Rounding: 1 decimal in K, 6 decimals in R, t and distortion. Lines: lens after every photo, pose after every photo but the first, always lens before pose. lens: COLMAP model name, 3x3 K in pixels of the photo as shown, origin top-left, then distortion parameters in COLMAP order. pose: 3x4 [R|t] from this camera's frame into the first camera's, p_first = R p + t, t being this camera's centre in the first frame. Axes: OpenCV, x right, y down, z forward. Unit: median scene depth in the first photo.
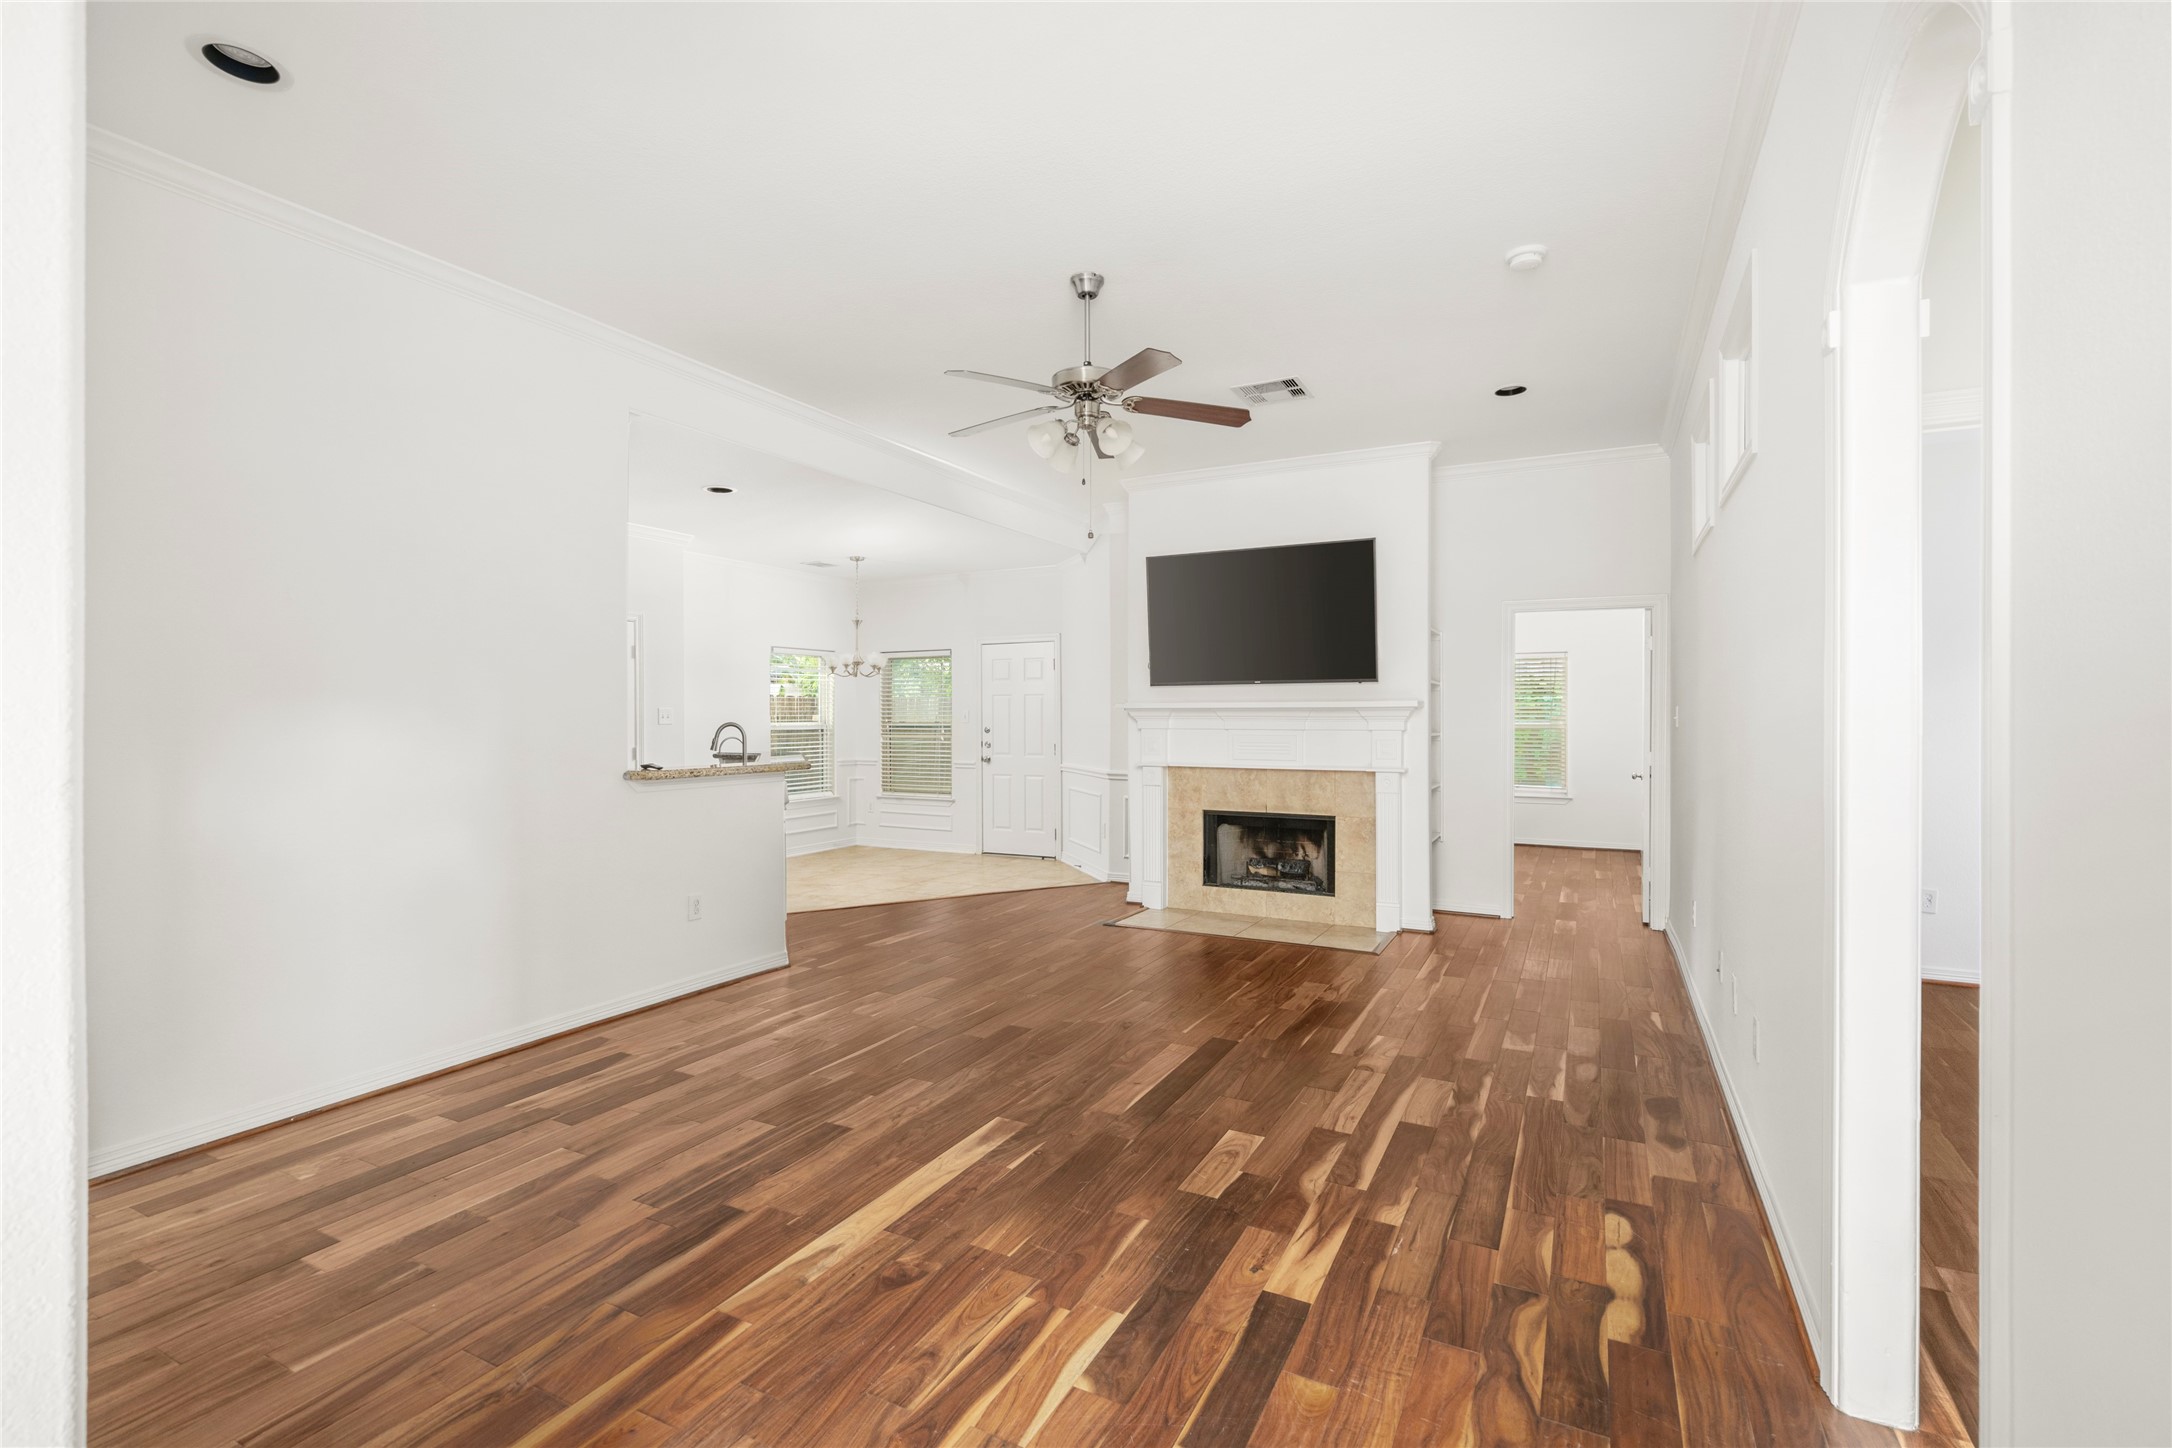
lens RADIAL K [[978.7, 0, 1094.1], [0, 978.7, 712.3], [0, 0, 1]] dist [-0.004646, 0.002205]
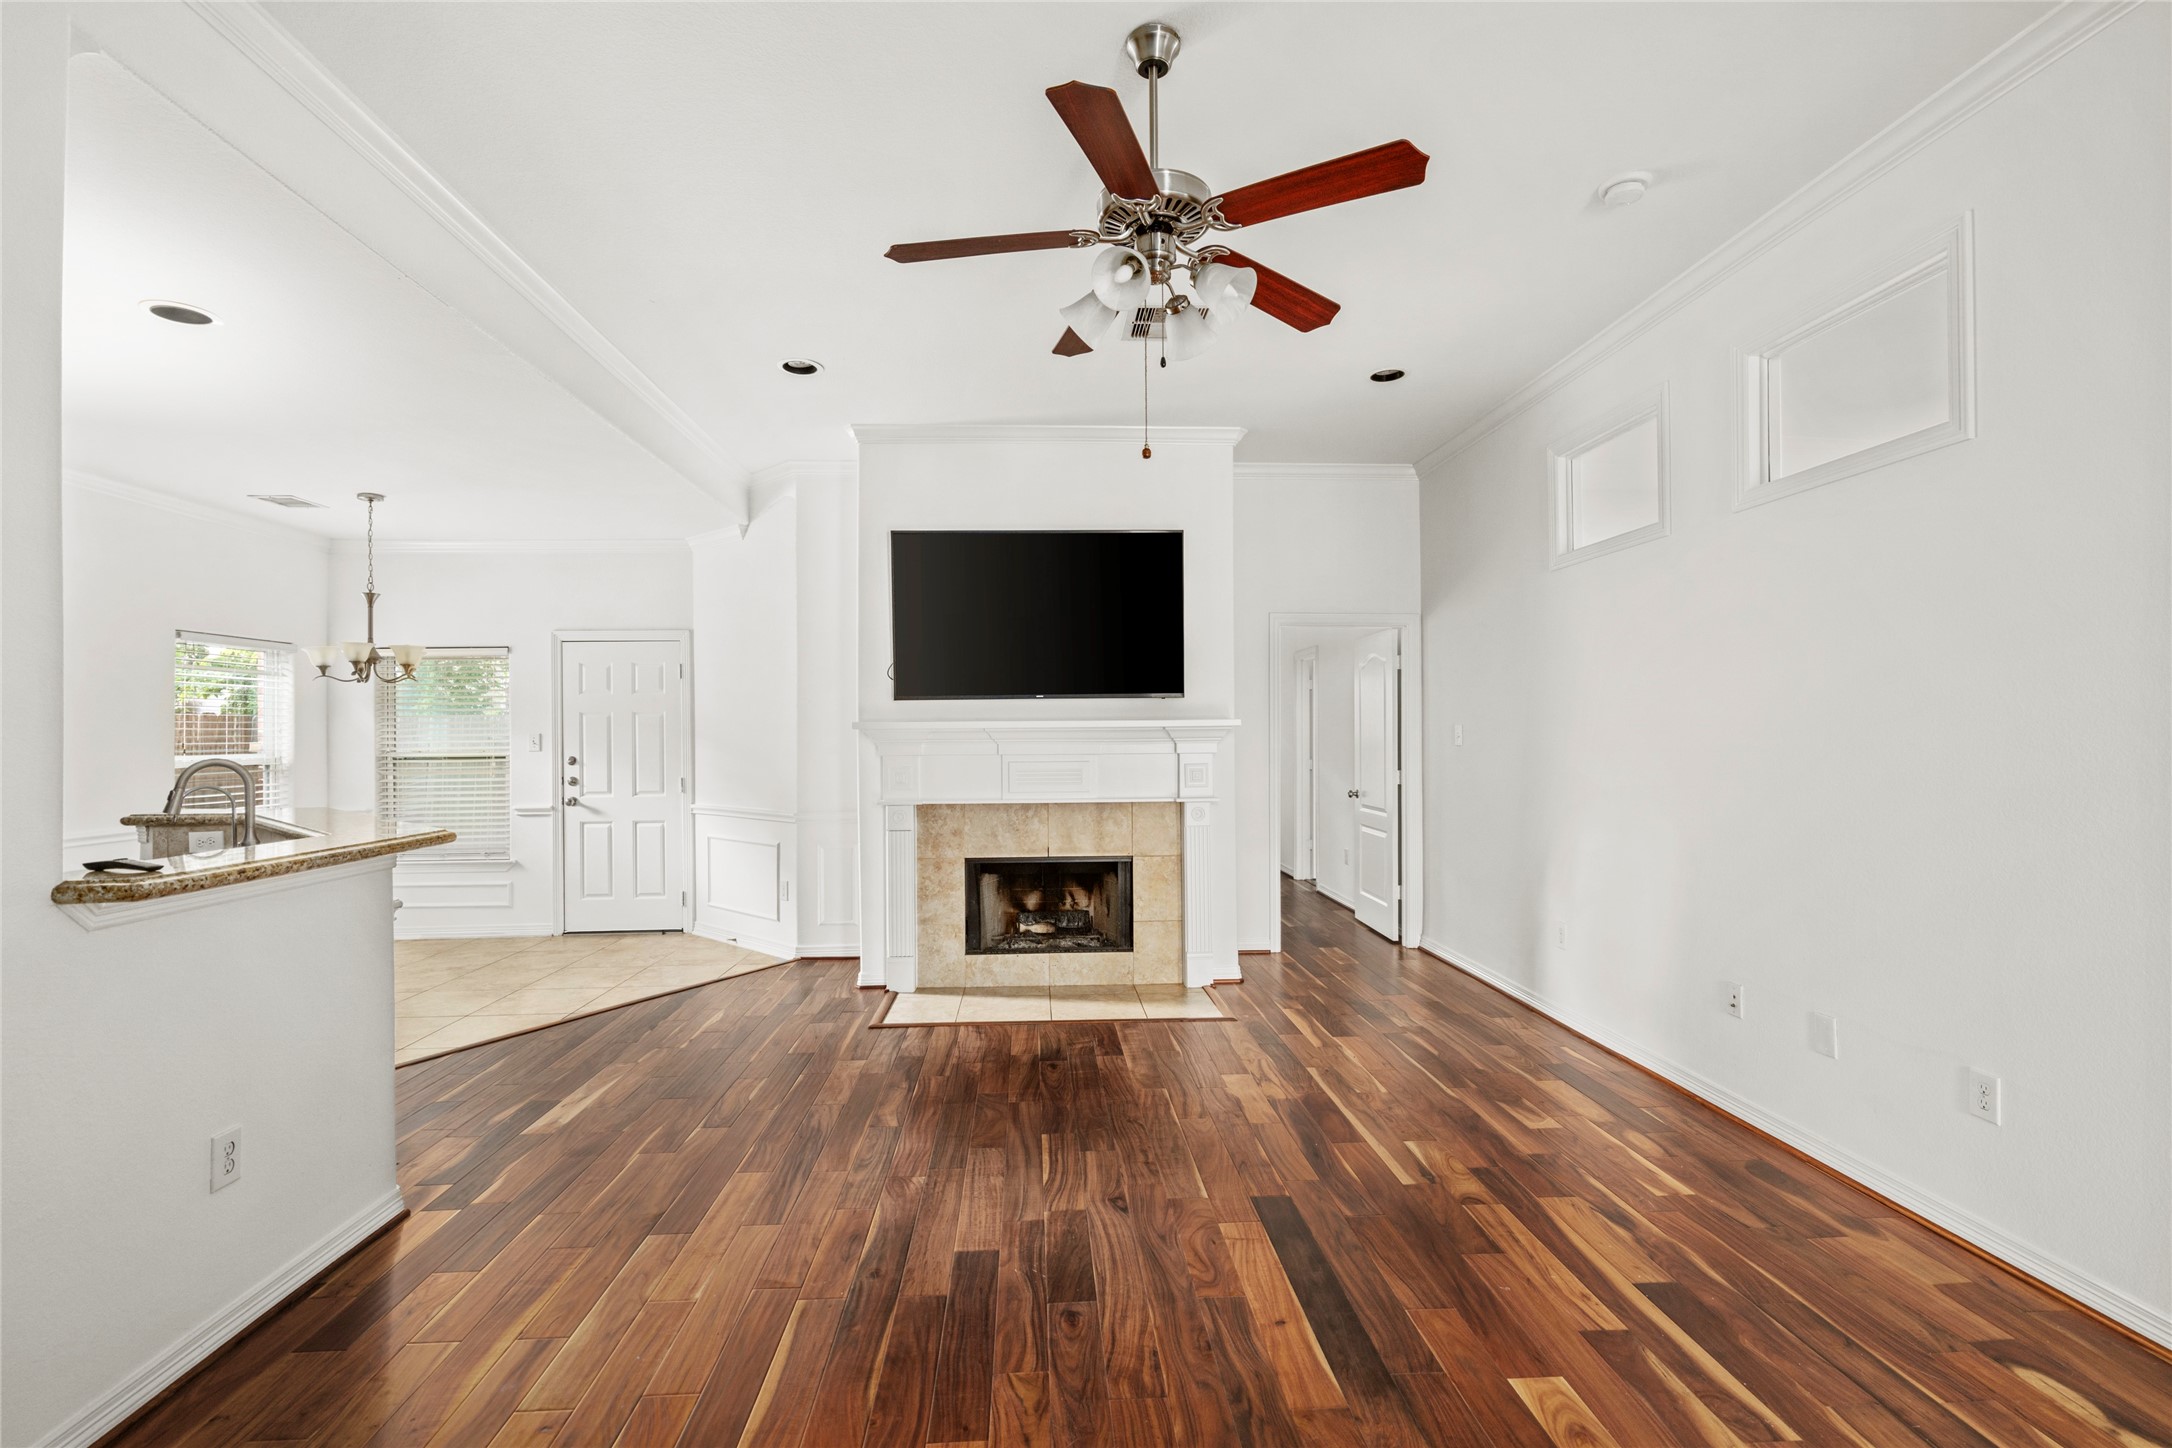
lens RADIAL K [[978.7, 0, 1089.8], [0, 978.7, 725.9], [0, 0, 1]] dist [-0.004646, 0.002205]
pose [[0.864494, -0.001375, 0.502641, -0.336989], [0.005566, 0.999961, -0.006837, -0.001355], [-0.502612, 0.008708, 0.864468, 0.458358]]
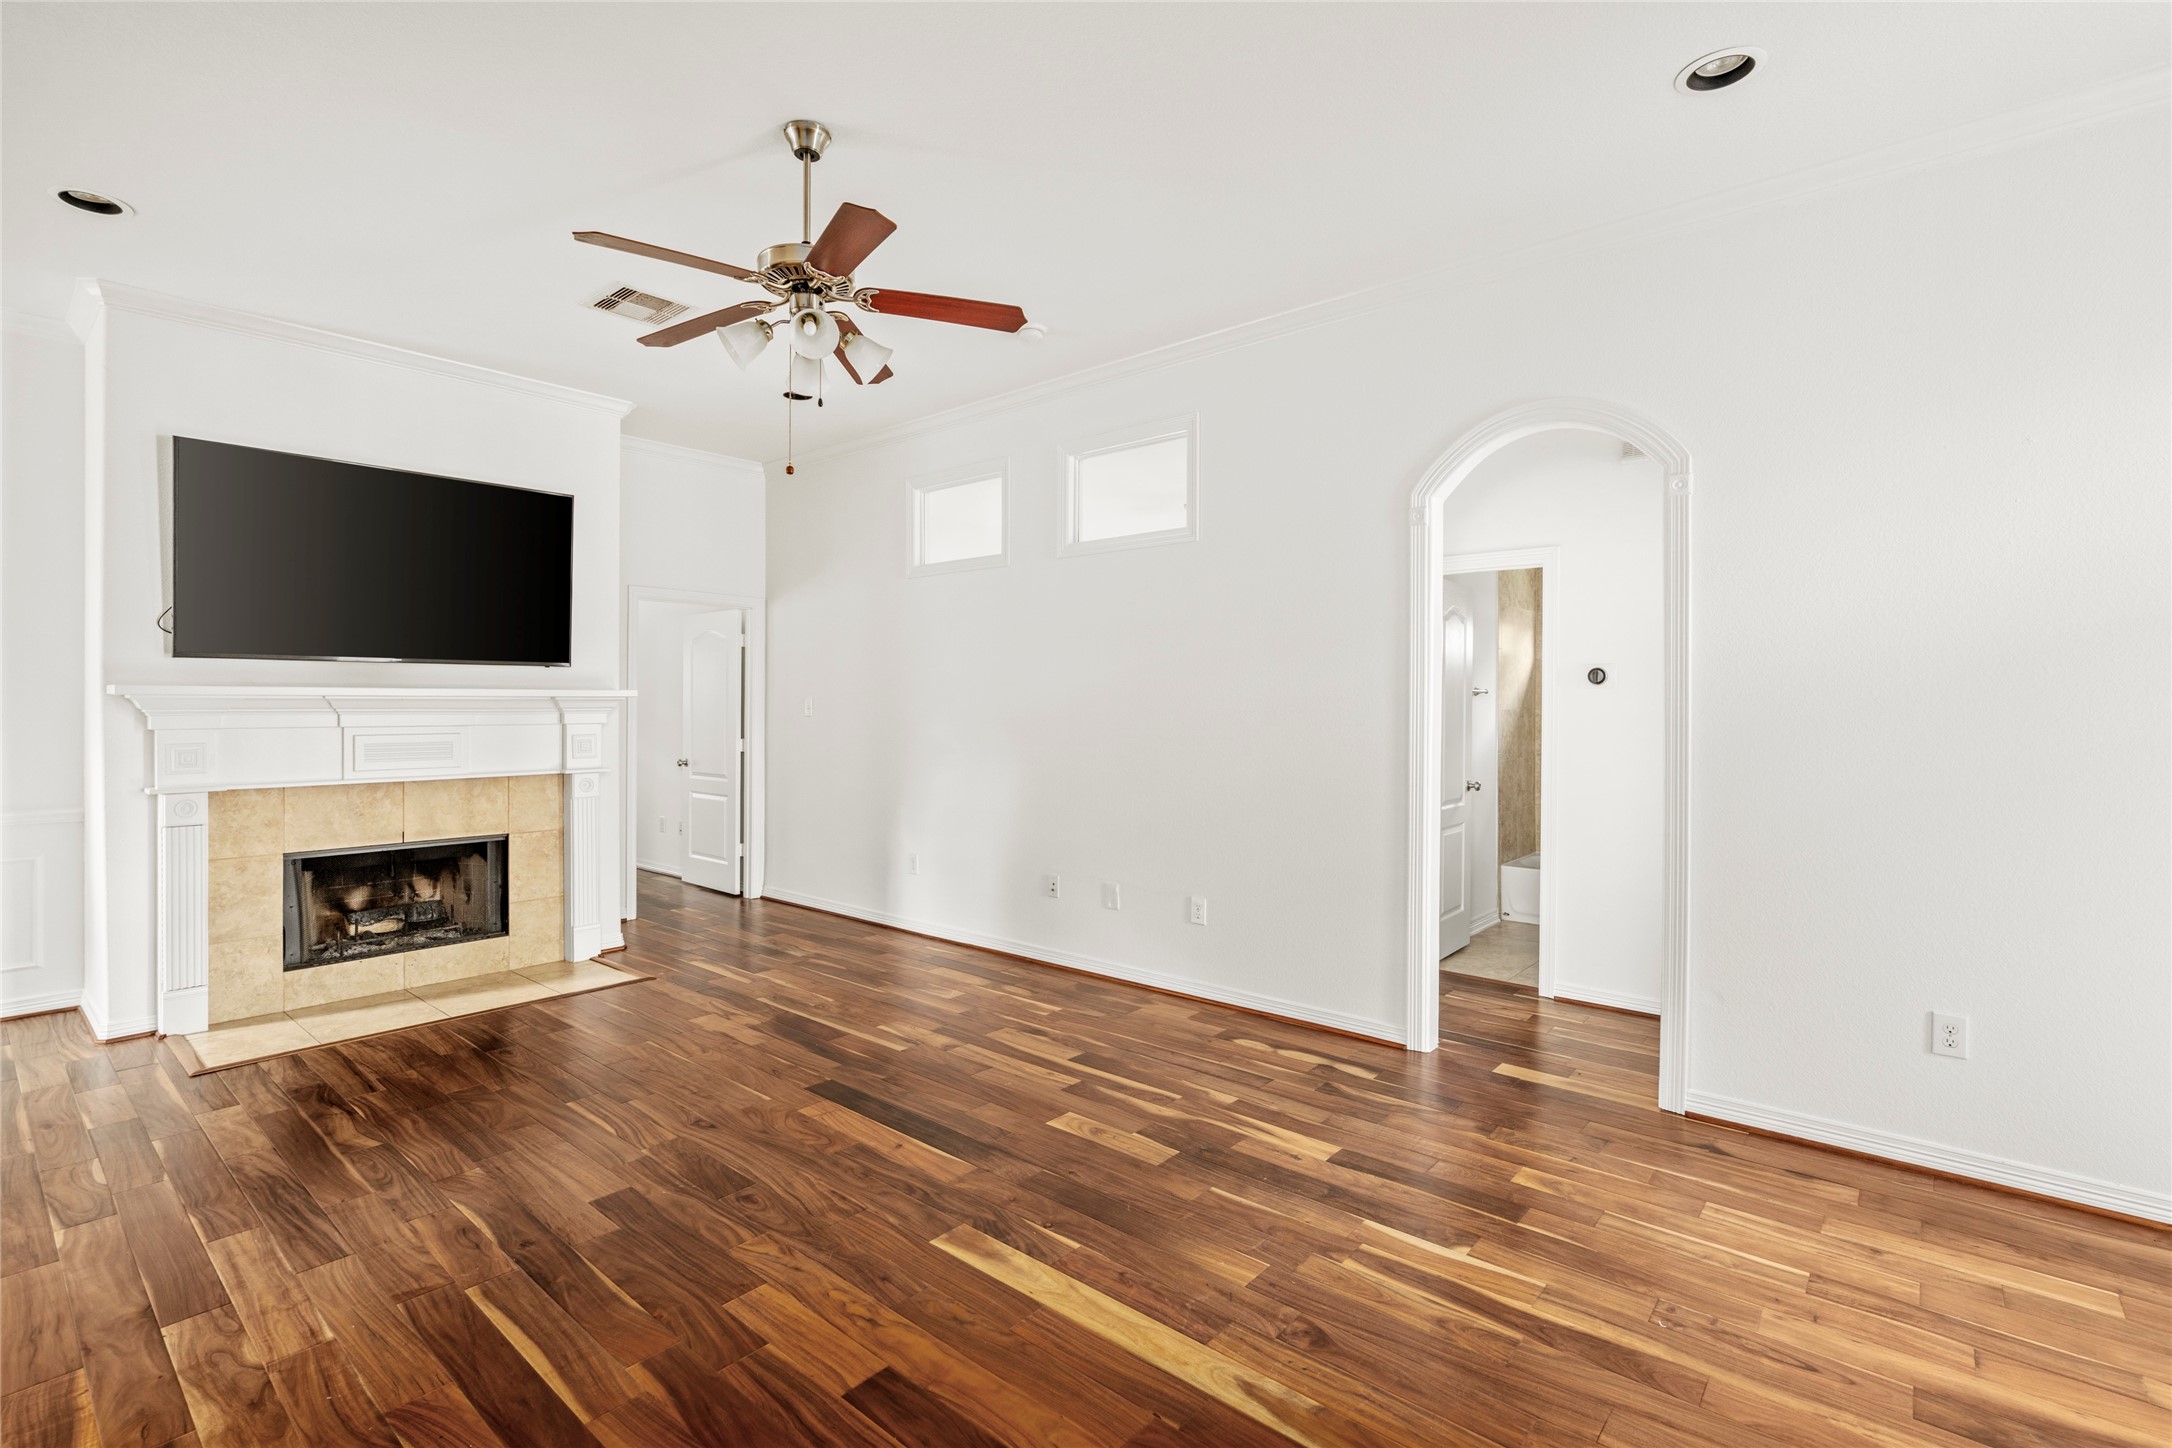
lens RADIAL K [[978.7, 0, 1075.4], [0, 978.7, 710.0], [0, 0, 1]] dist [-0.004646, 0.002205]
pose [[0.245200, -0.004968, 0.969460, -0.653614], [-0.004198, 0.999972, 0.006187, -0.001859], [-0.969463, -0.005587, 0.245173, 0.577879]]
